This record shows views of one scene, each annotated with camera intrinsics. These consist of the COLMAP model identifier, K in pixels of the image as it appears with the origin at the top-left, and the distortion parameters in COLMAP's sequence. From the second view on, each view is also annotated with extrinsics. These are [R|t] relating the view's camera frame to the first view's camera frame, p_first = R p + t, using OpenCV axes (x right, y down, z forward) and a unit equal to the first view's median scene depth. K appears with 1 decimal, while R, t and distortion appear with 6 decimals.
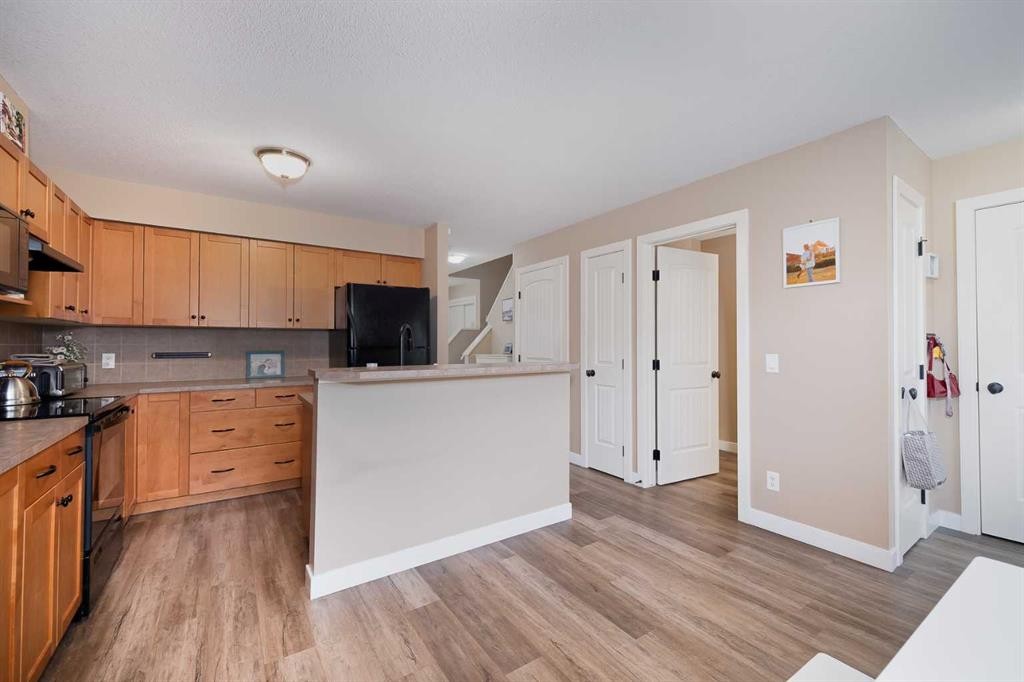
lens RADIAL K [[425.6, 0, 513.8], [0, 425.6, 338.5], [0, 0, 1]] dist [0.005058, -0.000615]
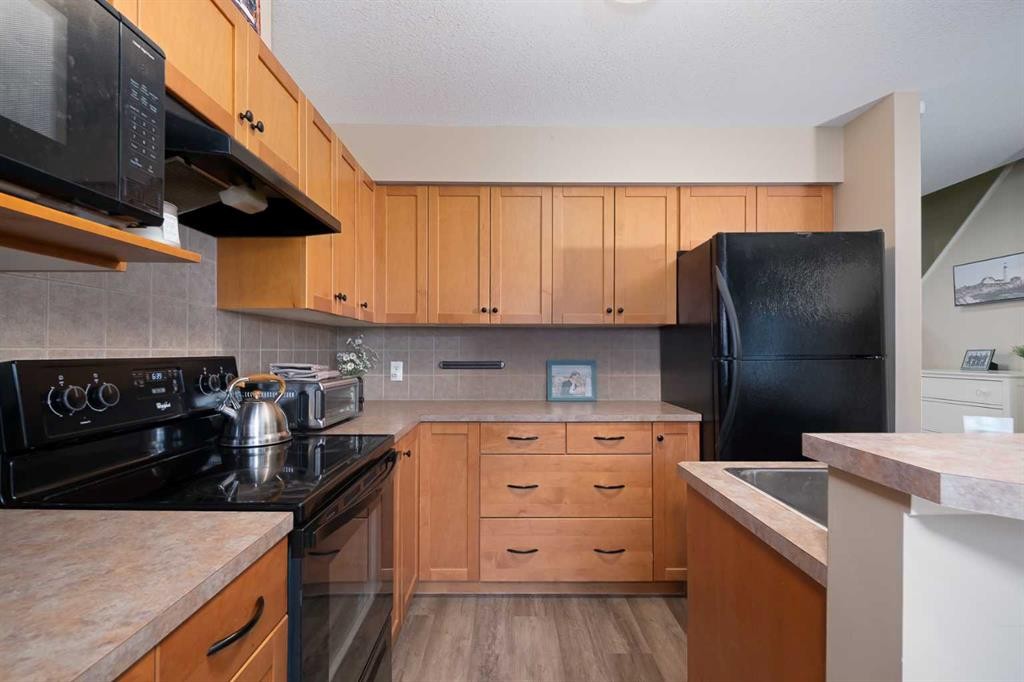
lens RADIAL K [[481.6, 0, 518.1], [0, 481.6, 350.9], [0, 0, 1]] dist [0.016630, -0.004411]
pose [[0.839561, 0.001996, -0.543262, -0.315821], [0.005996, 0.999898, 0.012939, 0.006199], [0.543233, -0.014120, 0.839464, 0.422810]]
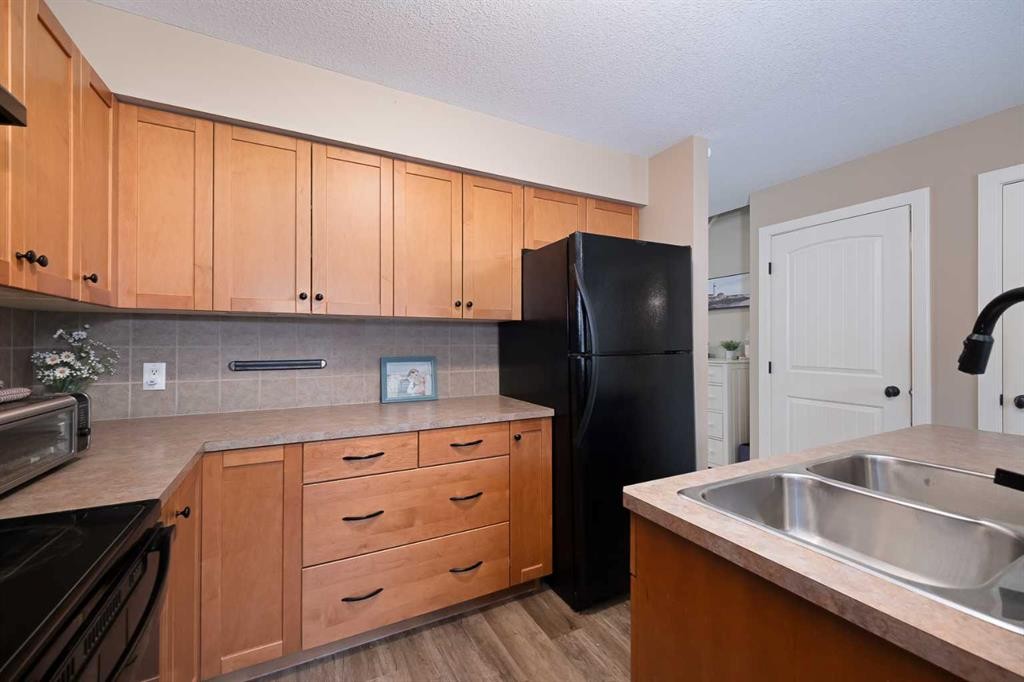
lens RADIAL K [[425.6, 0, 545.1], [0, 425.6, 340.2], [0, 0, 1]] dist [0.005058, -0.000615]
pose [[0.997569, 0.000474, -0.069681, -0.449777], [0.000186, 0.999955, 0.009462, 0.000517], [0.069682, -0.009452, 0.997524, 0.534571]]
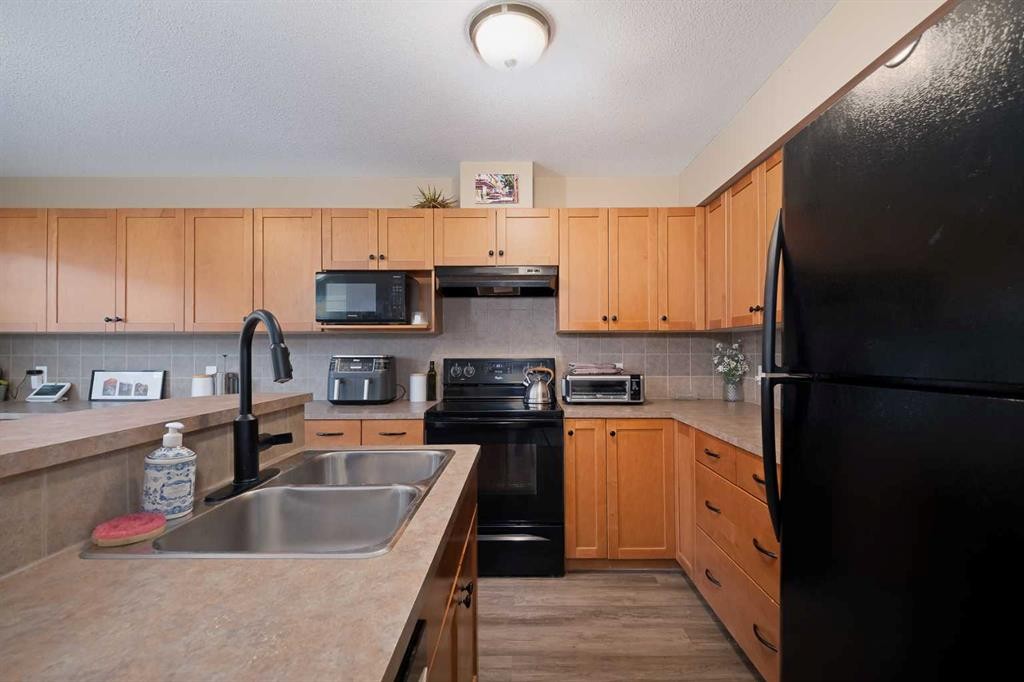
lens RADIAL K [[442.9, 0, 512.1], [0, 442.9, 348.4], [0, 0, 1]] dist [0.015301, -0.005481]
pose [[-0.556107, -0.001884, -0.831109, -0.036871], [0.016647, 0.999772, -0.013406, 0.007861], [0.830944, -0.021291, -0.555948, 1.170696]]
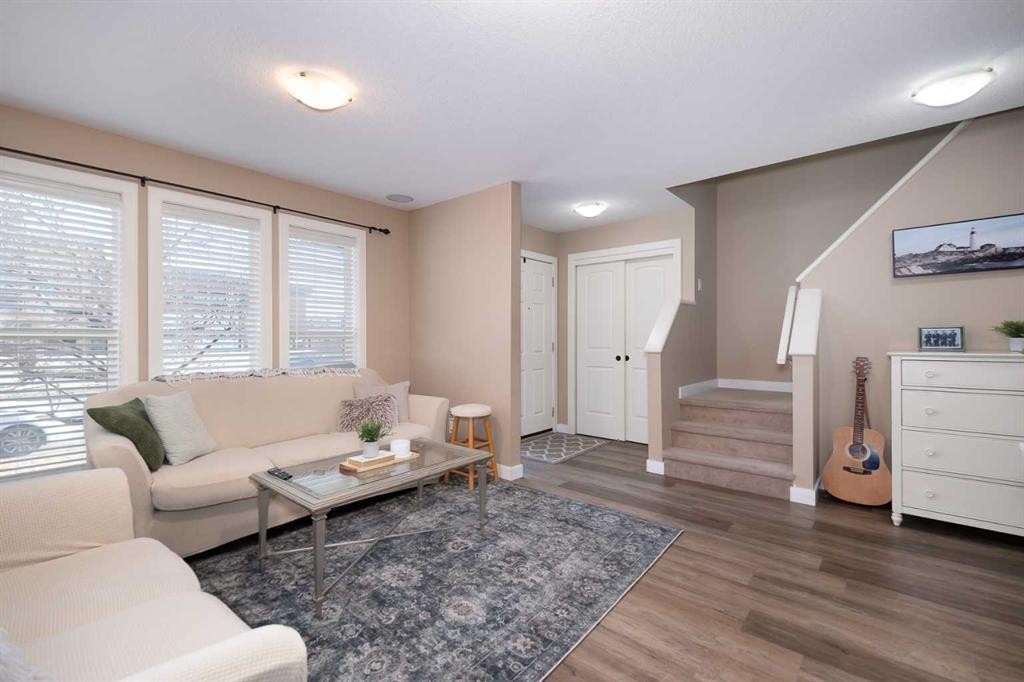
lens RADIAL K [[425.6, 0, 509.3], [0, 425.6, 336.9], [0, 0, 1]] dist [0.005058, -0.000615]
pose [[0.965005, 0.004626, 0.262191, -1.117294], [-0.007636, 0.999916, 0.010461, 0.043313], [-0.262121, -0.012097, 0.964959, 1.384855]]
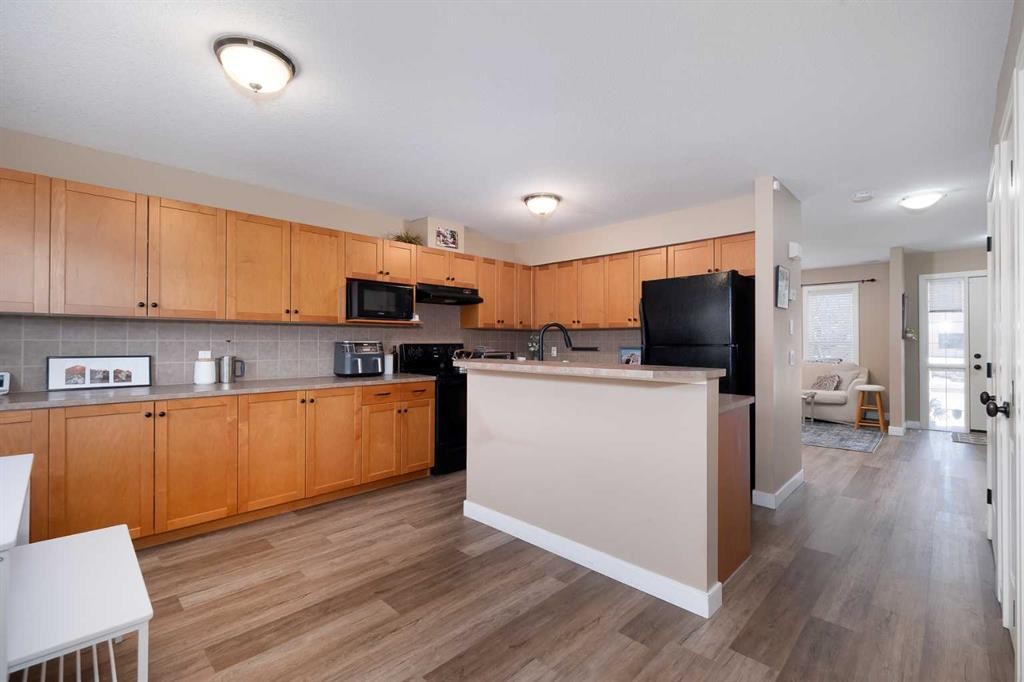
lens RADIAL K [[442.9, 0, 511.1], [0, 442.9, 336.9], [0, 0, 1]] dist [0.015301, -0.005481]
pose [[0.200711, -0.010562, -0.979594, 0.689095], [0.014757, 0.999861, -0.007757, 0.008555], [0.979539, -0.012899, 0.200839, 0.562537]]
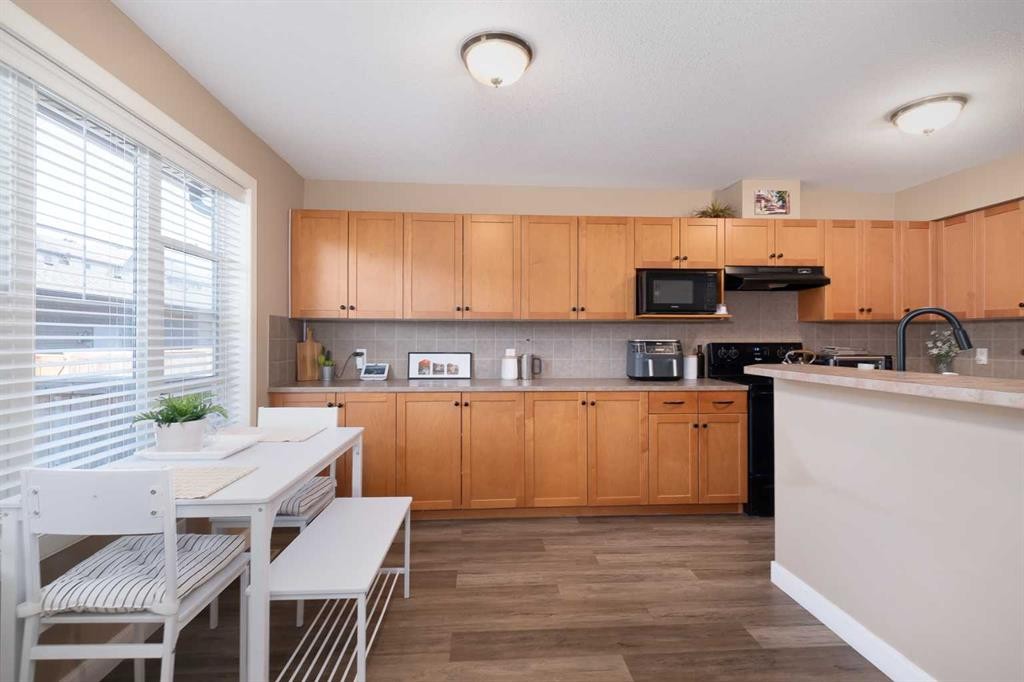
lens RADIAL K [[481.6, 0, 518.5], [0, 481.6, 338.4], [0, 0, 1]] dist [0.016630, -0.004411]
pose [[-0.492890, -0.002052, -0.870089, 0.573674], [0.014837, 0.999832, -0.010763, 0.009431], [0.869965, -0.018214, -0.492777, 0.690923]]
